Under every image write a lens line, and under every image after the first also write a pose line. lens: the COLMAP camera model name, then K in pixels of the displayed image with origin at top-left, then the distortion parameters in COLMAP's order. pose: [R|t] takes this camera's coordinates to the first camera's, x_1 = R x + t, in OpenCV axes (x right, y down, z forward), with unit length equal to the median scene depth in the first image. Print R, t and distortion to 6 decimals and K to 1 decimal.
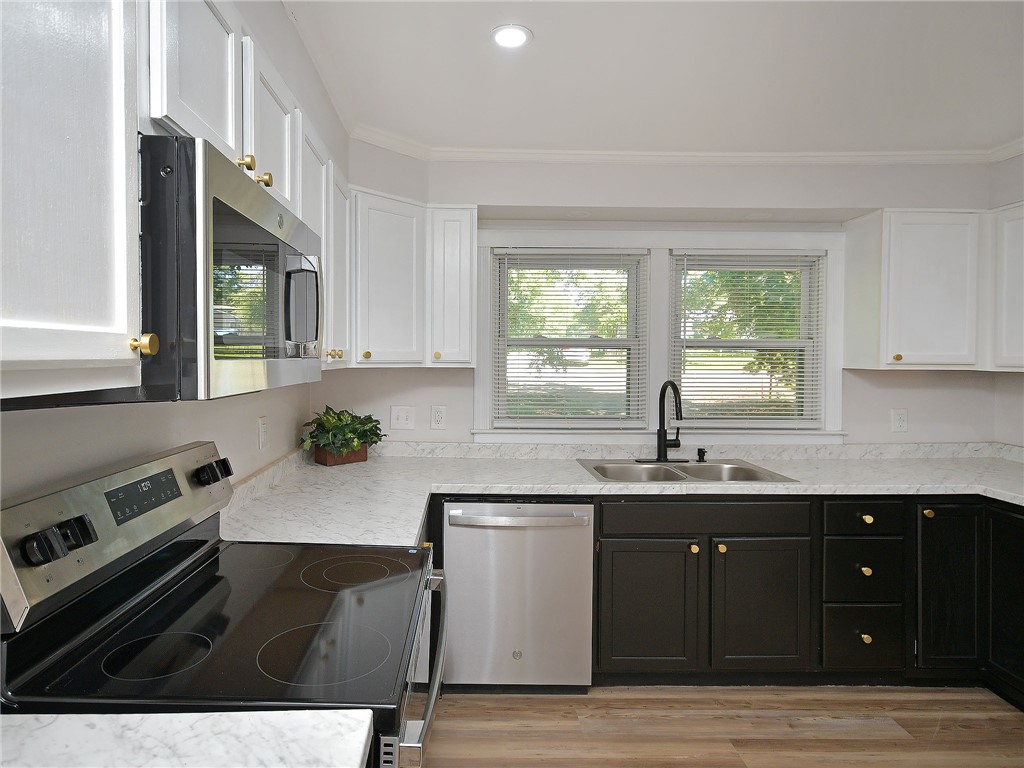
lens RADIAL K [[573.6, 0, 479.5], [0, 573.6, 385.2], [0, 0, 1]] dist [0.008473, -0.002971]
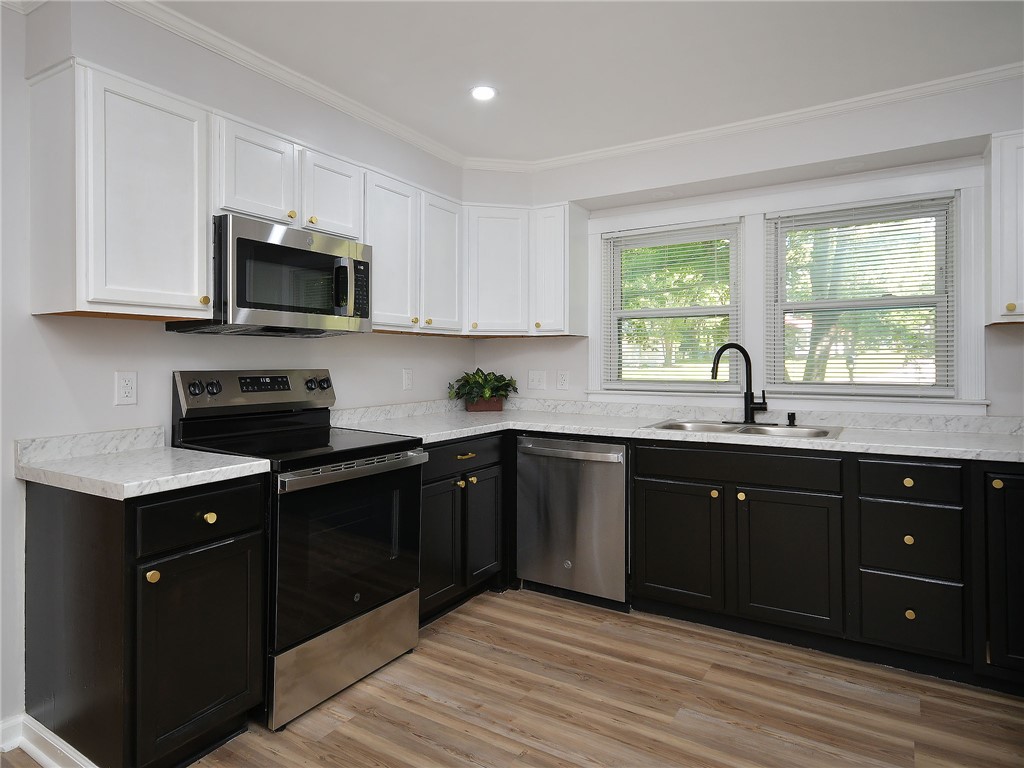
lens RADIAL K [[600.1, 0, 488.3], [0, 600.1, 384.3], [0, 0, 1]] dist [0.015220, 0.000107]
pose [[0.837096, 0.017711, -0.546769, 0.617243], [-0.021036, 0.999779, 0.000178, 0.086757], [0.546651, 0.011353, 0.837283, -0.171832]]
